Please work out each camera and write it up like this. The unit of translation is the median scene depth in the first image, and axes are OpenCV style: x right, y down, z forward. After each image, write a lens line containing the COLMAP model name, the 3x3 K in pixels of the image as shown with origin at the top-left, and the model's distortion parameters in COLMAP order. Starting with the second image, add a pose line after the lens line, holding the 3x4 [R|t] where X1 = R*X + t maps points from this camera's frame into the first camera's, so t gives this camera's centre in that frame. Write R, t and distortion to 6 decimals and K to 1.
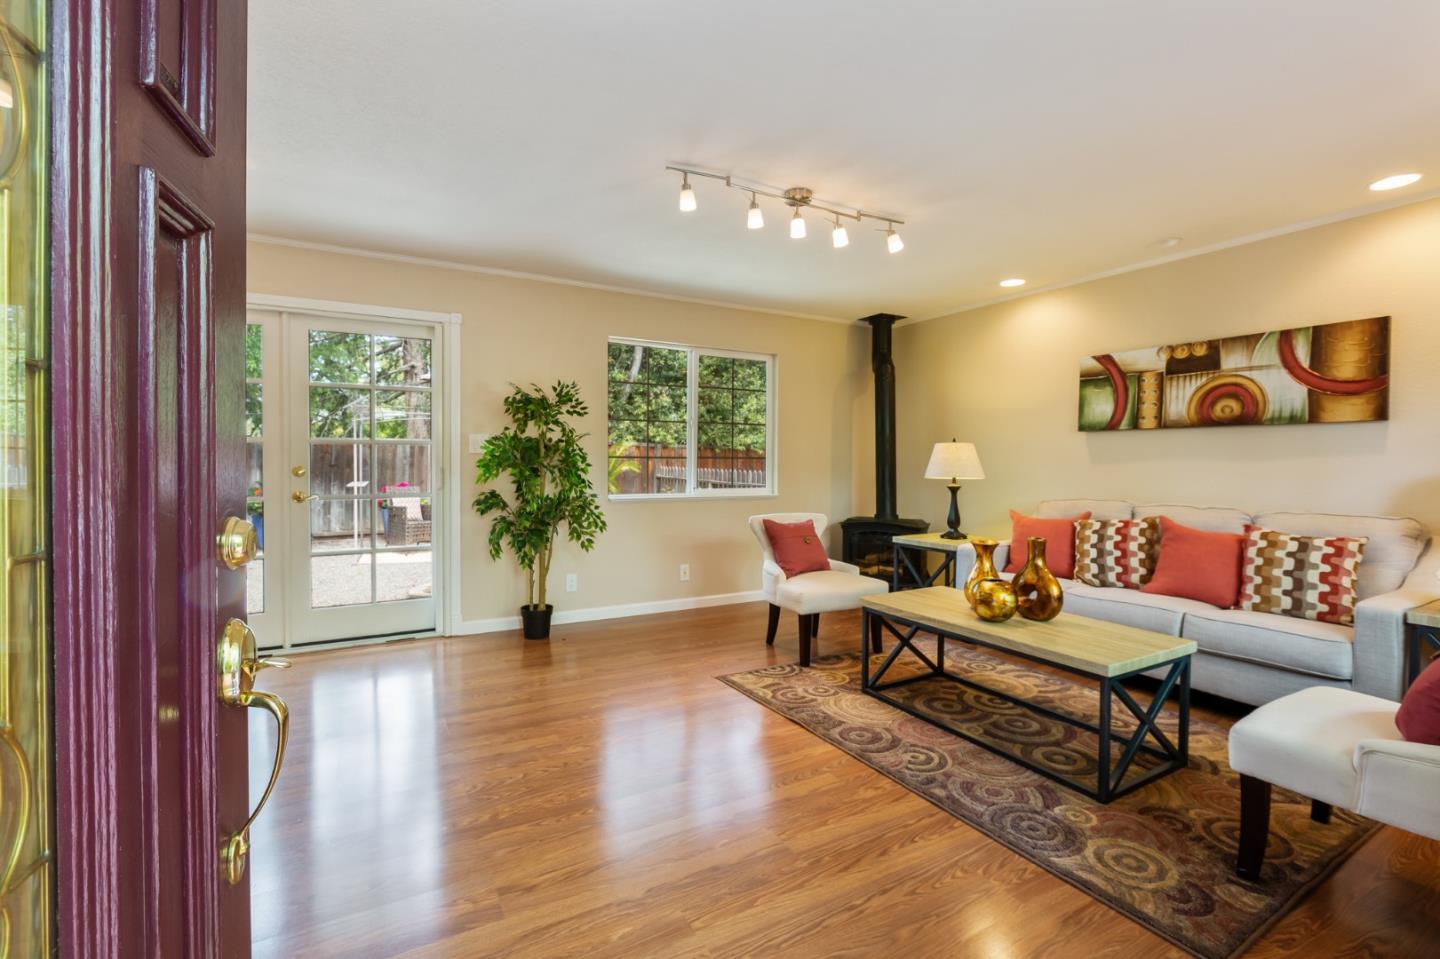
lens RADIAL K [[647.6, 0, 720.3], [0, 647.6, 475.3], [0, 0, 1]] dist [-0.007440, -0.000092]
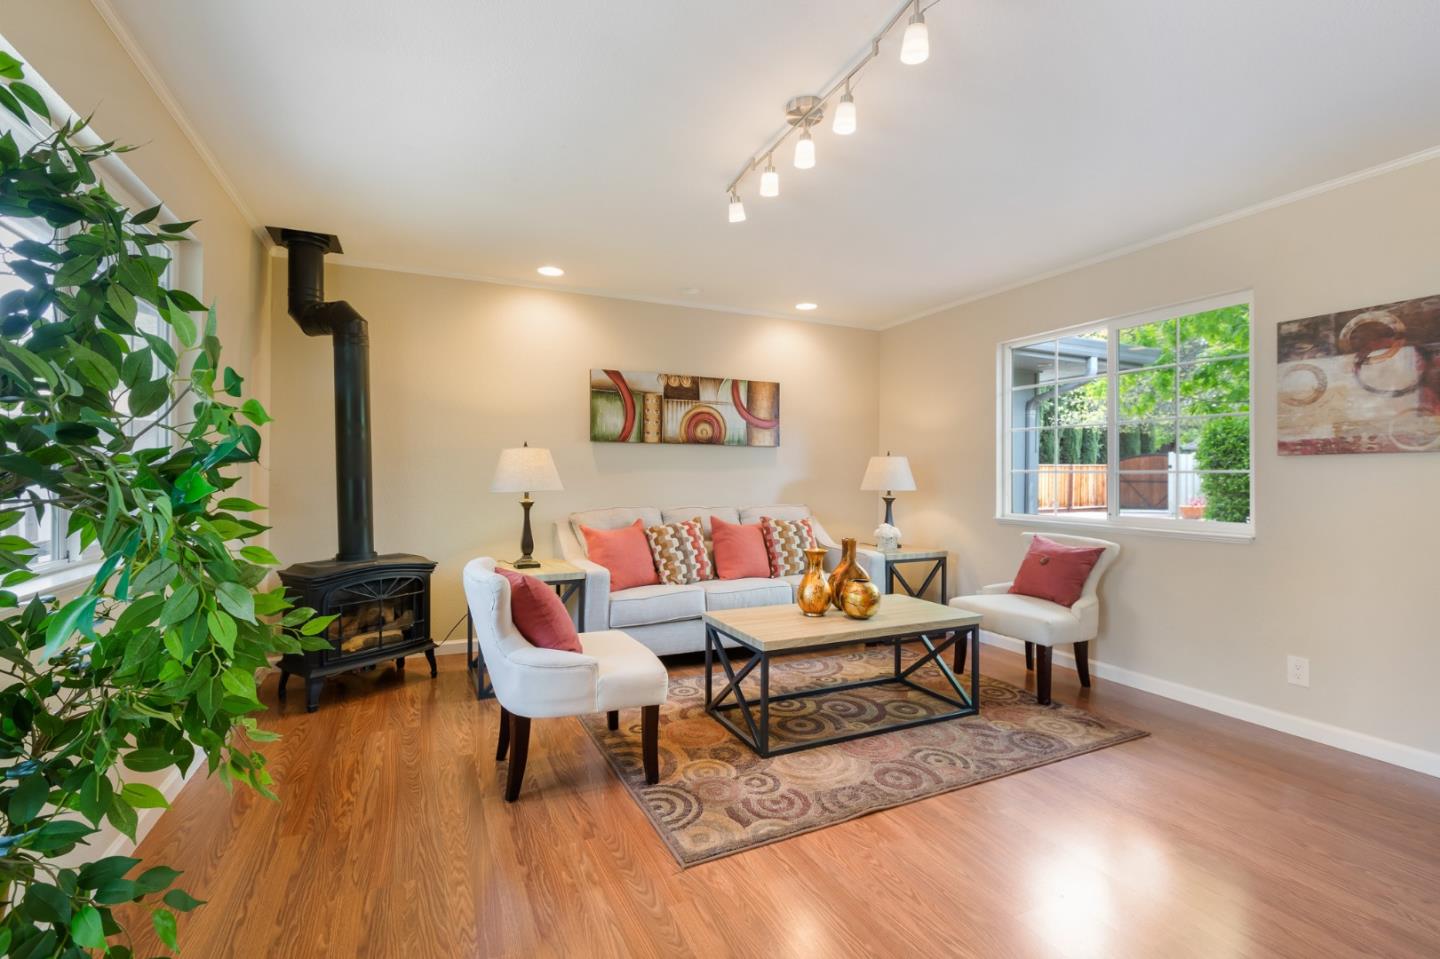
lens RADIAL K [[616.0, 0, 765.8], [0, 616.0, 481.3], [0, 0, 1]] dist [-0.001567, -0.000027]
pose [[0.081095, -0.019189, 0.996522, -0.481435], [0.018169, 0.999677, 0.017771, -0.022768], [-0.996541, 0.016665, 0.081418, 0.823276]]
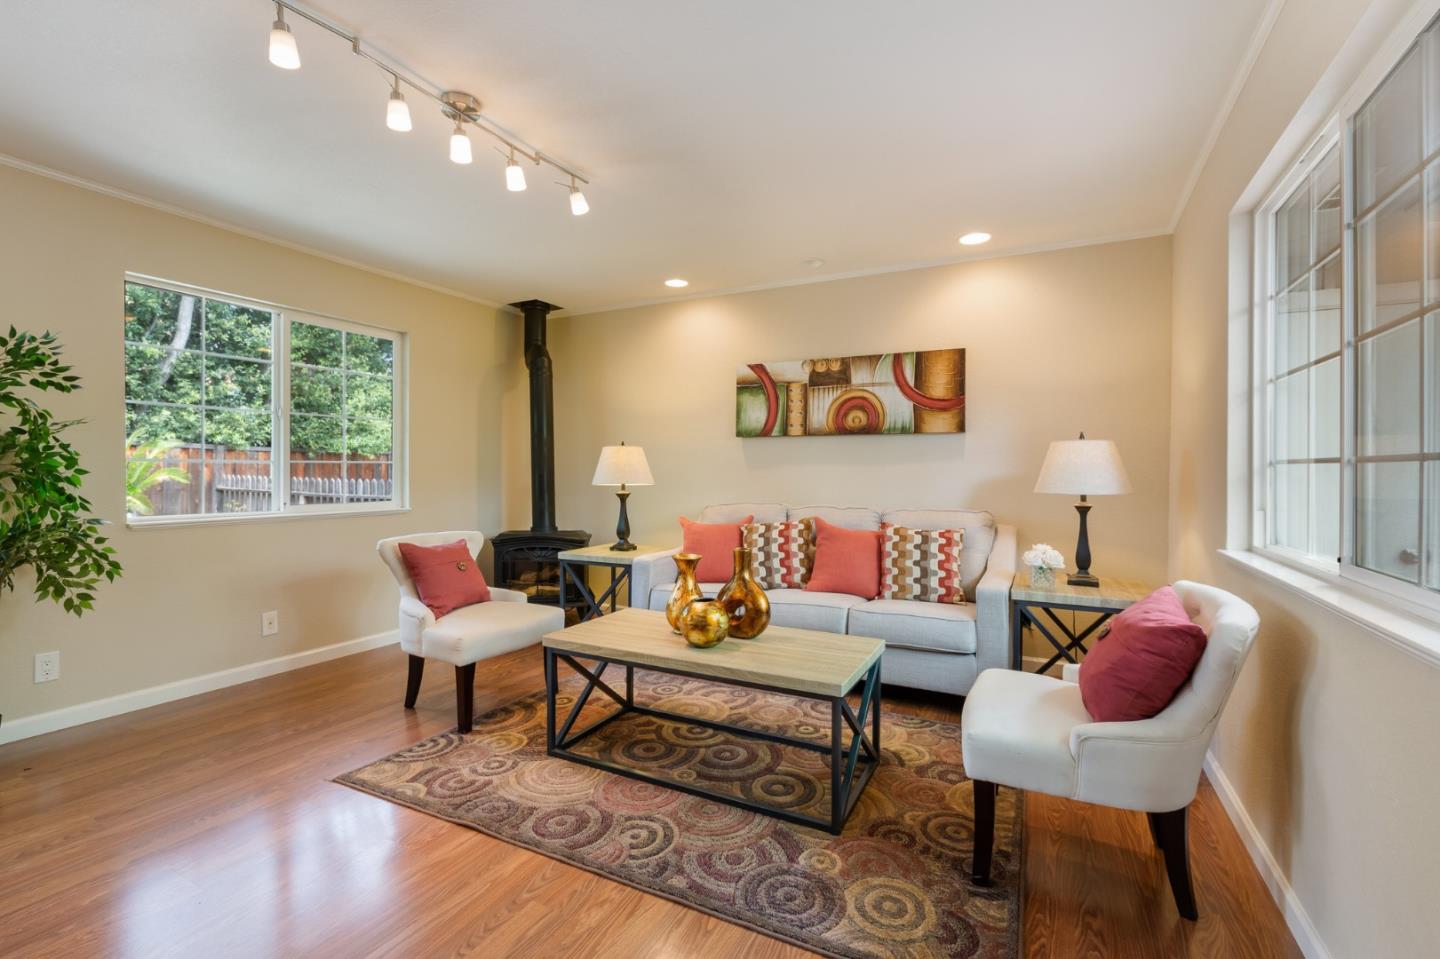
lens RADIAL K [[647.6, 0, 720.3], [0, 647.6, 475.3], [0, 0, 1]] dist [-0.007440, -0.000092]
pose [[0.843671, -0.007057, 0.536815, -0.023419], [0.013434, 0.999878, -0.007970, 0.000401], [-0.536693, 0.013935, 0.843663, 0.186155]]
